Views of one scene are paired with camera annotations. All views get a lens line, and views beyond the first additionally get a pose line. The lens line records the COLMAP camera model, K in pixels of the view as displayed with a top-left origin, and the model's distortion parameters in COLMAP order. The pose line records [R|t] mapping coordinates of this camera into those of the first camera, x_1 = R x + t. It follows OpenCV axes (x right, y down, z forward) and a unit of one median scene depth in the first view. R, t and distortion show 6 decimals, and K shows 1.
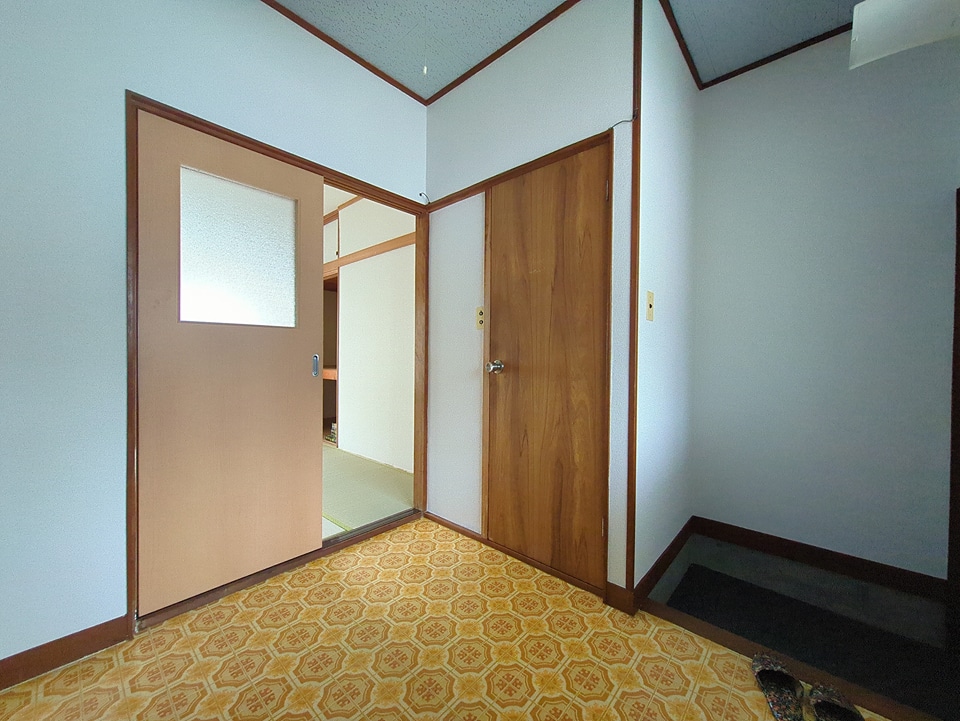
lens RADIAL K [[375.8, 0, 482.7], [0, 375.8, 359.2], [0, 0, 1]] dist [-0.003714, 0.001123]
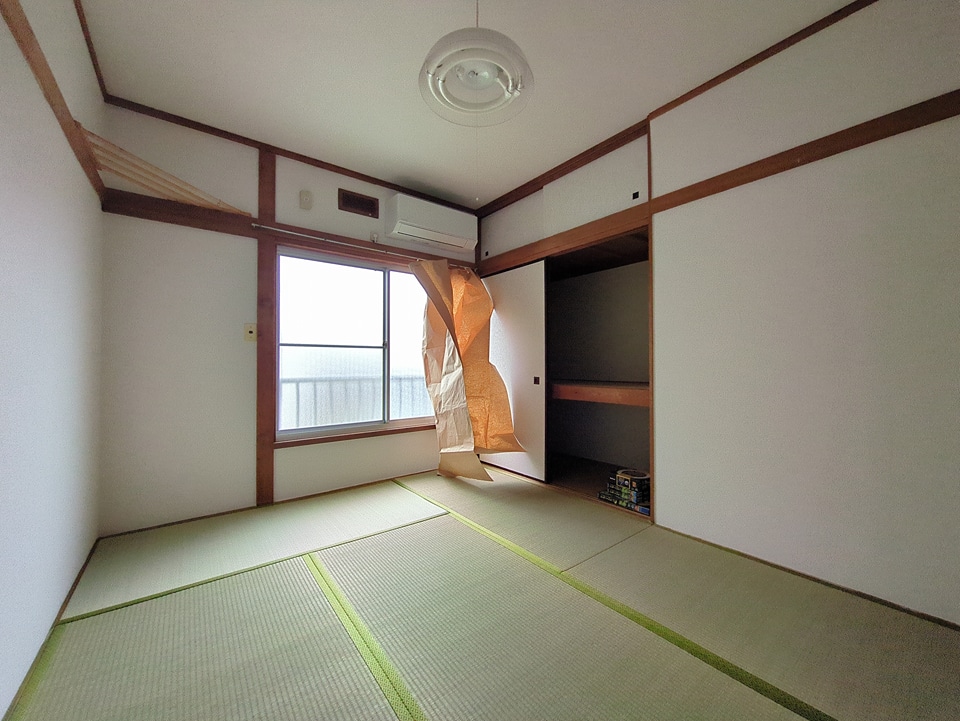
lens RADIAL K [[375.8, 0, 482.7], [0, 375.8, 359.2], [0, 0, 1]] dist [-0.003714, 0.001123]
pose [[0.983839, -0.013721, -0.178531, -1.272915], [0.009254, 0.999624, -0.025829, -0.009953], [0.178818, 0.023760, 0.983595, 0.886879]]
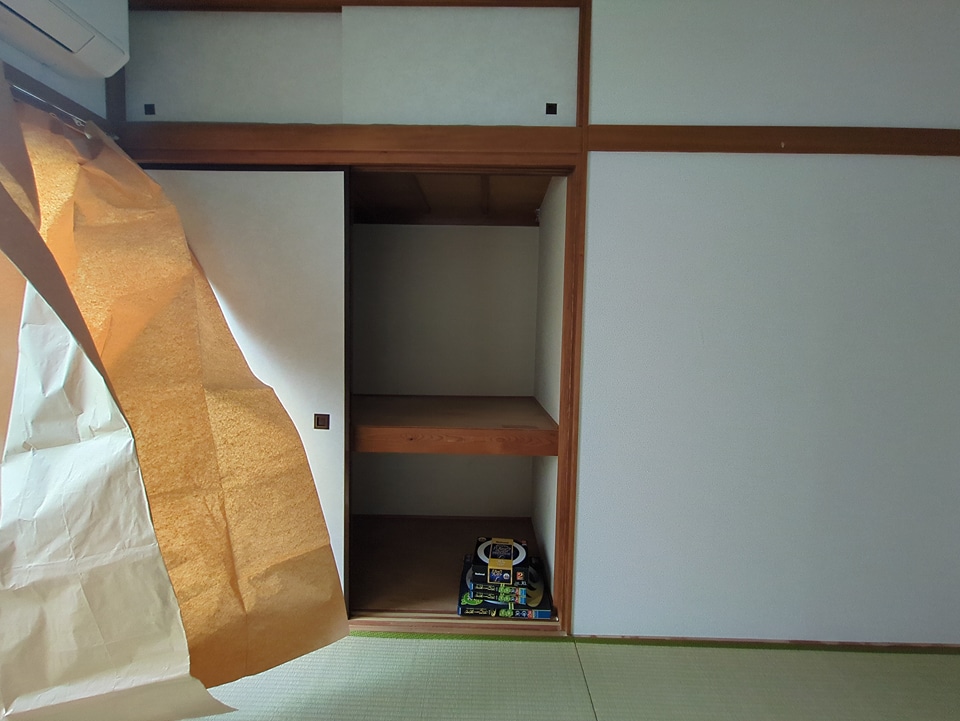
lens RADIAL K [[375.8, 0, 482.7], [0, 375.8, 359.2], [0, 0, 1]] dist [-0.003714, 0.001123]
pose [[0.752696, -0.032407, 0.657570, -1.648119], [-0.002733, 0.998625, 0.052343, -0.152370], [-0.658362, -0.041196, 0.751573, 1.864131]]
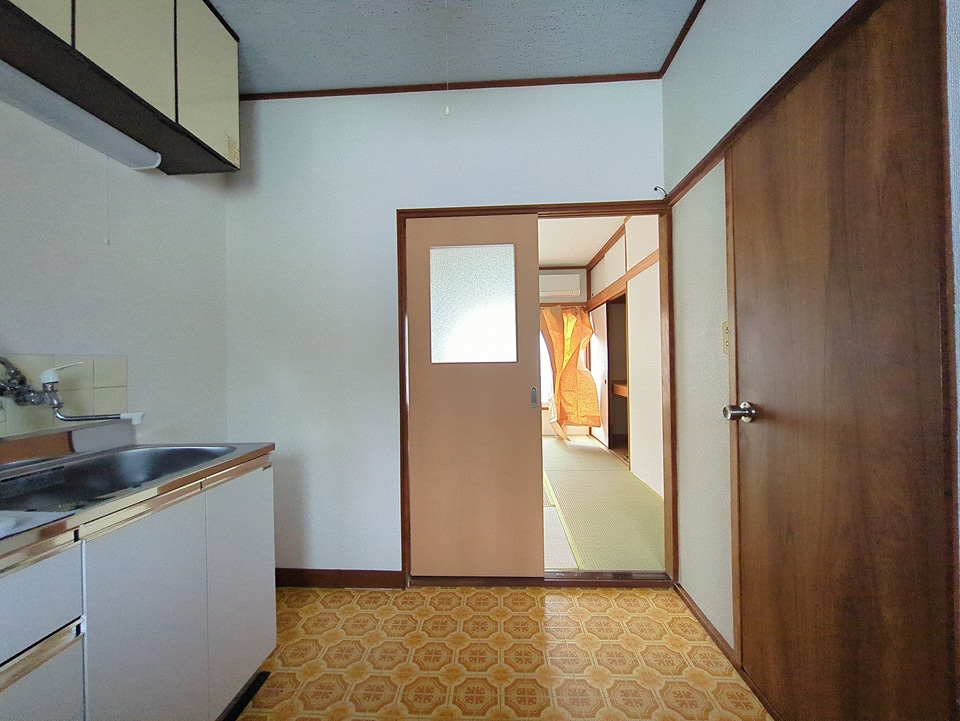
lens RADIAL K [[375.8, 0, 482.7], [0, 375.8, 359.2], [0, 0, 1]] dist [-0.003714, 0.001123]
pose [[0.629724, -0.026352, -0.776372, 0.294675], [0.014500, 0.999649, -0.022170, -0.071878], [0.776683, 0.002704, 0.629885, 0.254087]]
